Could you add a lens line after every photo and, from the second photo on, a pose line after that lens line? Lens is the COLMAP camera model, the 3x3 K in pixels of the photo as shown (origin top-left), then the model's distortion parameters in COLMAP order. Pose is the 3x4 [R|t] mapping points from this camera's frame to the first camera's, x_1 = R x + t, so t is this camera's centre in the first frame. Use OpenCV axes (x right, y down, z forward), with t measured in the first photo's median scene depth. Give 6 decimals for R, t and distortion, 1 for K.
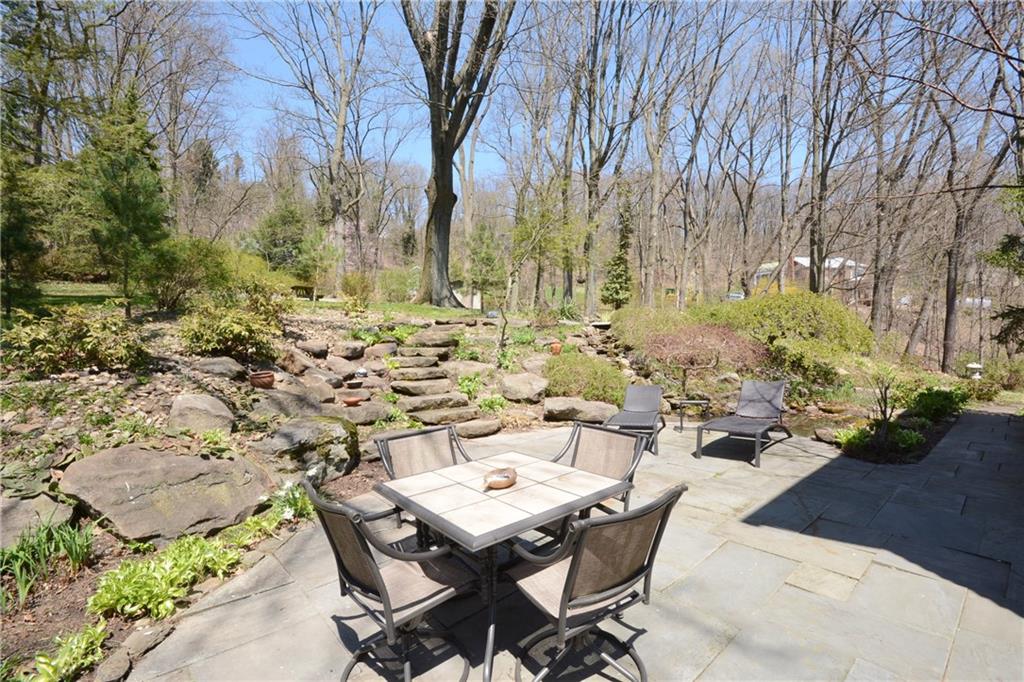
lens RADIAL K [[451.1, 0, 514.6], [0, 451.1, 340.4], [0, 0, 1]] dist [0.008827, -0.012675]
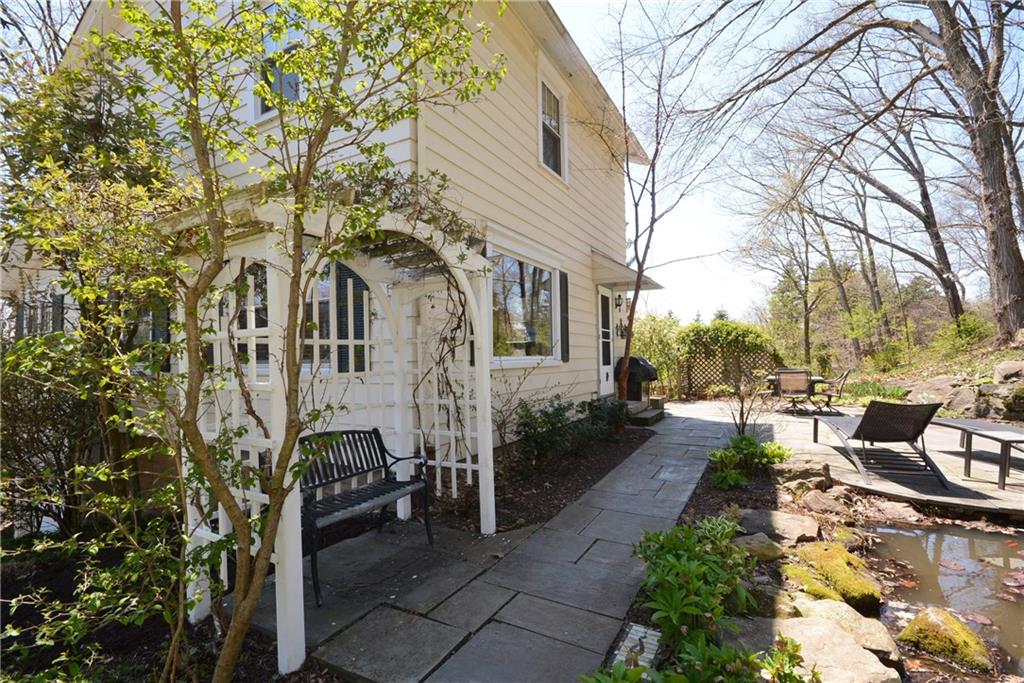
lens RADIAL K [[465.7, 0, 507.3], [0, 465.7, 346.0], [0, 0, 1]] dist [-0.002805, -0.000722]
pose [[-0.947935, 0.027725, -0.317254, 0.873434], [0.031129, 0.999499, -0.005662, 0.000308], [0.316938, -0.015243, -0.948324, 0.990846]]
